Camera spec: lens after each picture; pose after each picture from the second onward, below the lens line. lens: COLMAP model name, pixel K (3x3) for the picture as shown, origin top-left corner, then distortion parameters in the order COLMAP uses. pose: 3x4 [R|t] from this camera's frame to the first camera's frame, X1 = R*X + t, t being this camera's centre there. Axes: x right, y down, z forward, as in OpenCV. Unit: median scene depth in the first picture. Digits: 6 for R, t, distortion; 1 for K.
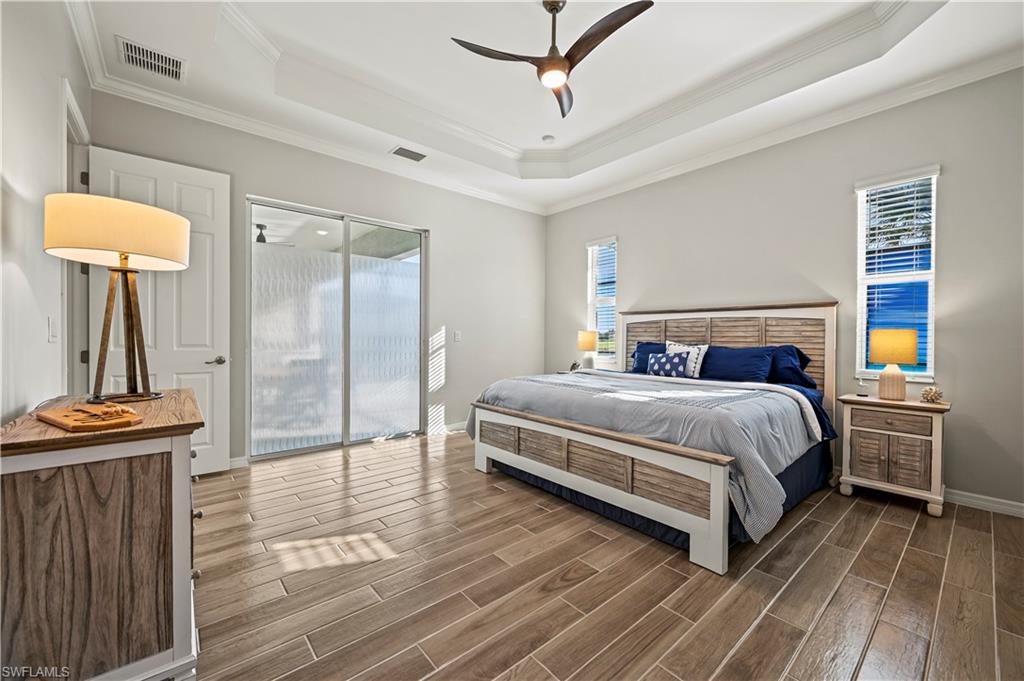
lens RADIAL K [[412.0, 0, 546.1], [0, 412.0, 341.0], [0, 0, 1]] dist [-0.001074, 0.001470]
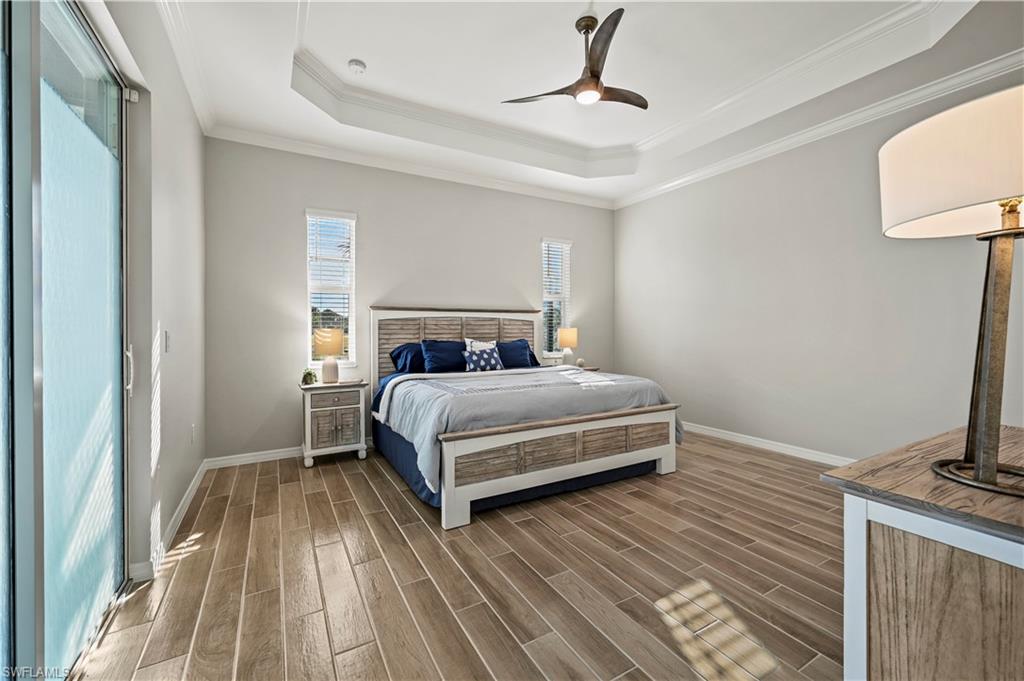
lens RADIAL K [[412.0, 0, 513.7], [0, 412.0, 331.9], [0, 0, 1]] dist [-0.001074, 0.001470]
pose [[0.229725, -0.013820, 0.973157, -0.984287], [0.014713, 0.999834, 0.010725, -0.036733], [-0.973144, 0.011854, 0.229891, 0.871115]]
